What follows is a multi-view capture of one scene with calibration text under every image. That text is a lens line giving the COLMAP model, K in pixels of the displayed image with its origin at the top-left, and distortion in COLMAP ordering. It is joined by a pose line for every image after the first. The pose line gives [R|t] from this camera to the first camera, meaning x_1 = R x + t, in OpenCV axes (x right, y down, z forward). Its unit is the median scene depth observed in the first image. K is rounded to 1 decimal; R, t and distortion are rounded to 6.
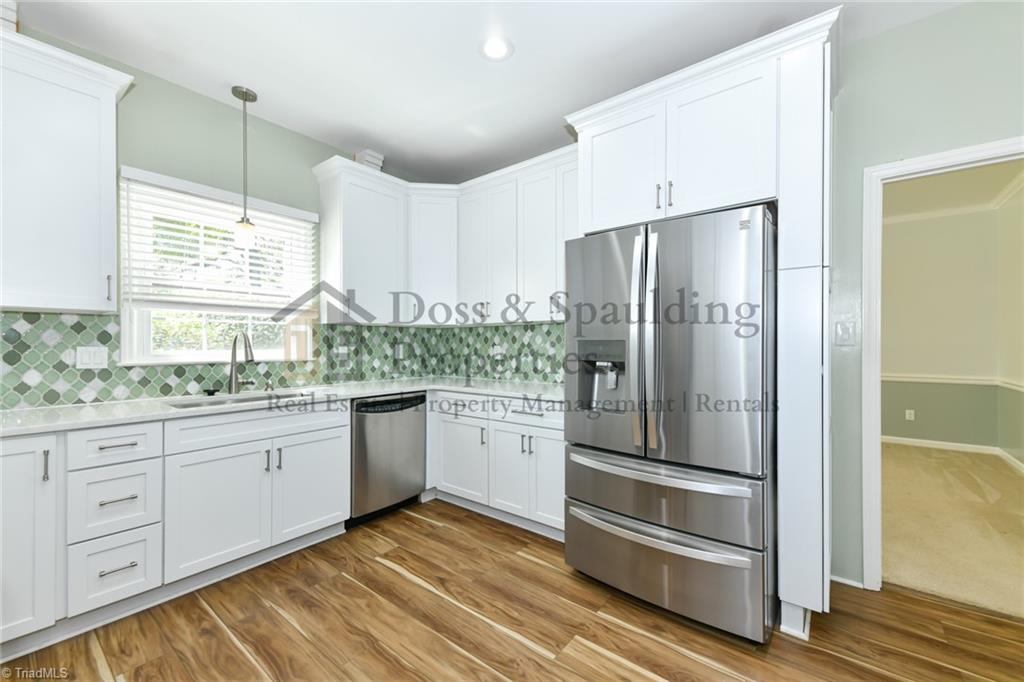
lens RADIAL K [[386.0, 0, 517.7], [0, 386.0, 345.6], [0, 0, 1]] dist [0.000094, -0.000030]
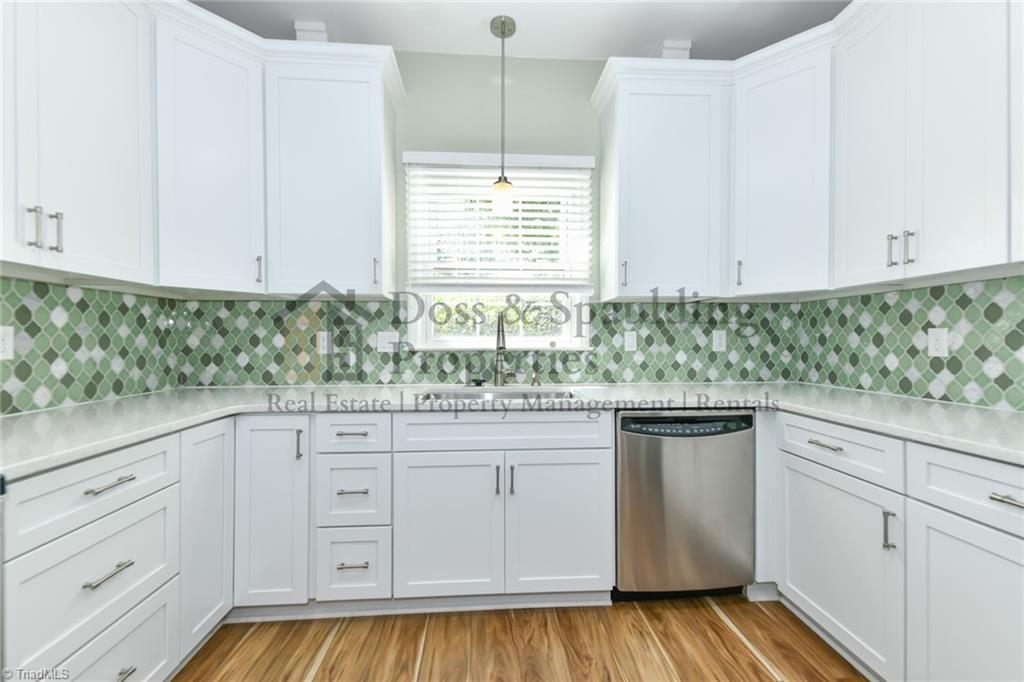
lens RADIAL K [[415.3, 0, 510.0], [0, 415.3, 342.6], [0, 0, 1]] dist [0.012232, -0.000438]
pose [[0.659904, 0.004534, -0.751337, -0.017004], [0.000617, 0.999978, 0.006577, 0.019454], [0.751350, -0.004804, 0.659886, 0.376940]]
